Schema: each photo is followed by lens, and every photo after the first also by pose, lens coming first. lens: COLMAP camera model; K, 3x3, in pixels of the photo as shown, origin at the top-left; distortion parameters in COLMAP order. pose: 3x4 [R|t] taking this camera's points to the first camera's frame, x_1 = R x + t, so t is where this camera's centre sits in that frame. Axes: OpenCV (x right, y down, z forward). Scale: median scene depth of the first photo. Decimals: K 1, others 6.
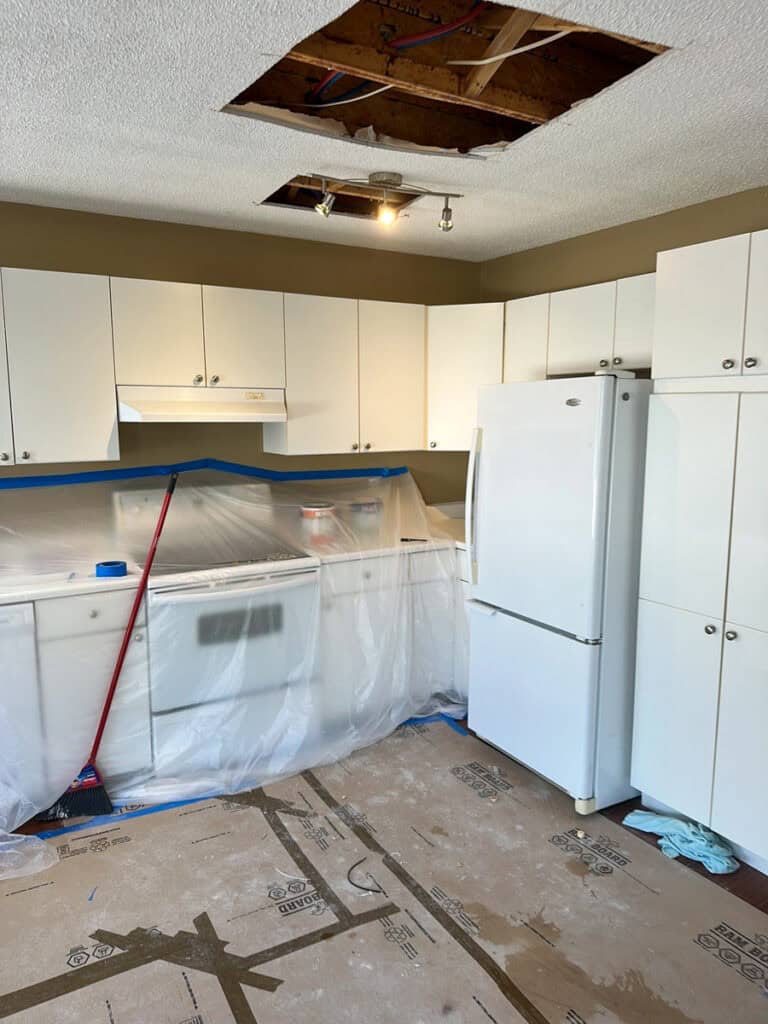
lens RADIAL K [[719.1, 0, 381.5], [0, 719.1, 512.4], [0, 0, 1]] dist [0.096080, -0.177232]
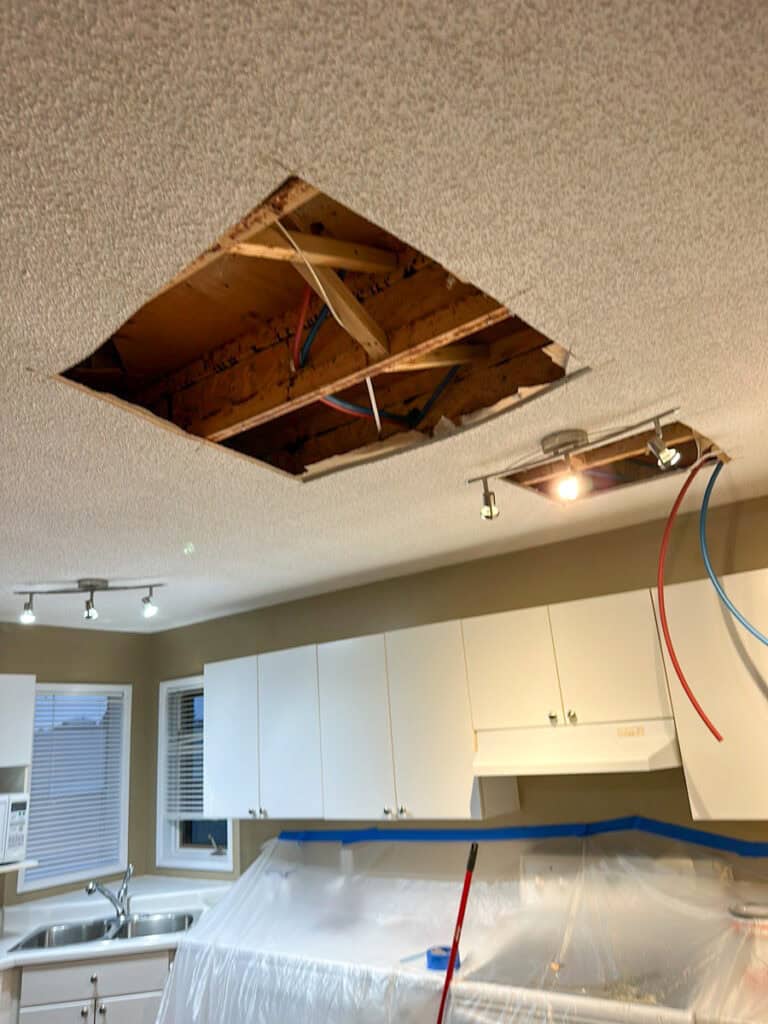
lens RADIAL K [[728.1, 0, 374.6], [0, 728.1, 514.2], [0, 0, 1]] dist [0.025807, -0.061353]
pose [[0.364079, -0.300425, -0.881585, 0.553837], [-0.062809, 0.936474, -0.345069, -0.115693], [0.929248, 0.181004, 0.322080, 0.579712]]
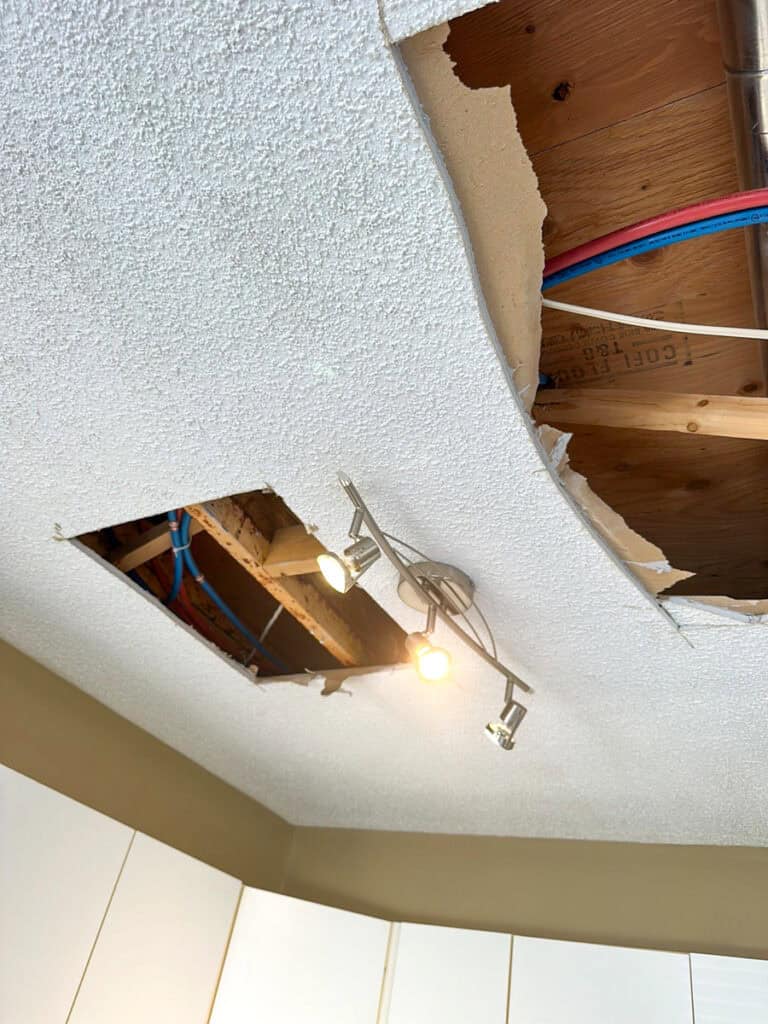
lens RADIAL K [[719.1, 0, 381.5], [0, 719.1, 512.4], [0, 0, 1]] dist [0.096080, -0.177232]
pose [[0.833914, 0.446795, 0.323979, -0.175975], [-0.103757, 0.703484, -0.703097, -0.175923], [-0.542054, 0.552707, 0.633003, 0.693183]]
